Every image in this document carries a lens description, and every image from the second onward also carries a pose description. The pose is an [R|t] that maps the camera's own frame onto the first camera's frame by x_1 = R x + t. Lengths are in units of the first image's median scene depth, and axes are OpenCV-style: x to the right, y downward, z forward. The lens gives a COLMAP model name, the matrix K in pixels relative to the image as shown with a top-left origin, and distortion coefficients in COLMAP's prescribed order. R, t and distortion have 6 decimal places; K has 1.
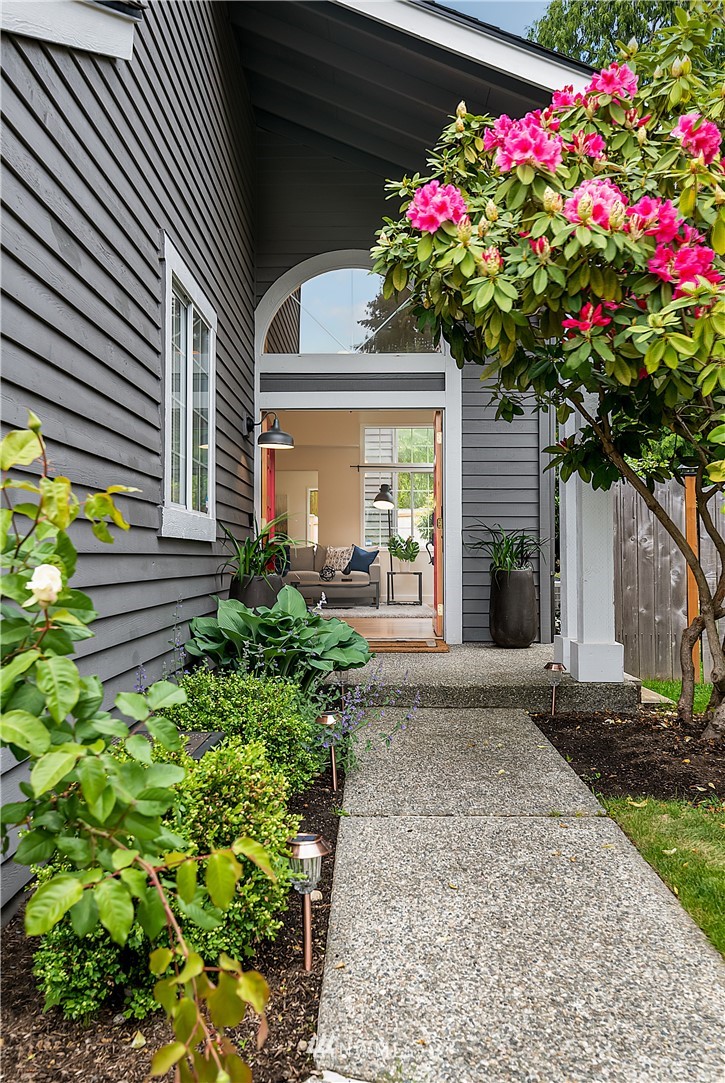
lens RADIAL K [[951.8, 0, 362.5], [0, 951.8, 541.5], [0, 0, 1]] dist [0.004917, 0.003891]
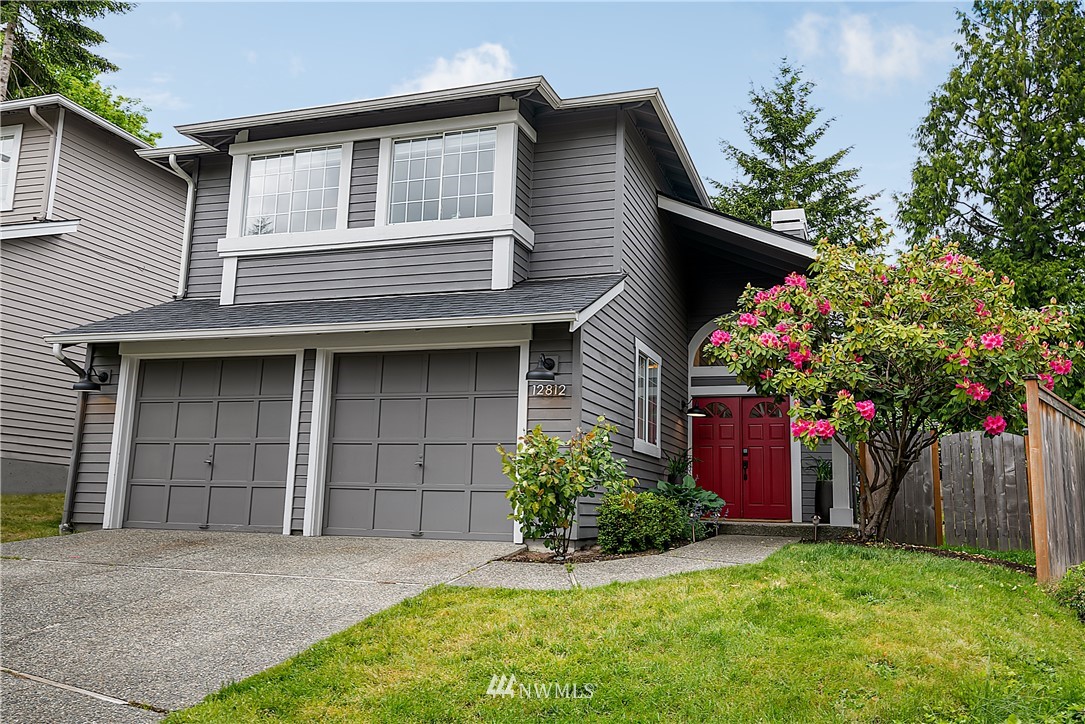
lens RADIAL K [[914.1, 0, 542.5], [0, 914.1, 362.0], [0, 0, 1]] dist [-0.000529, -0.000329]
pose [[0.943939, -0.026745, -0.329036, 0.307494], [-0.023960, 0.988534, -0.149087, 0.107134], [0.329250, 0.148613, 0.932474, -1.166112]]
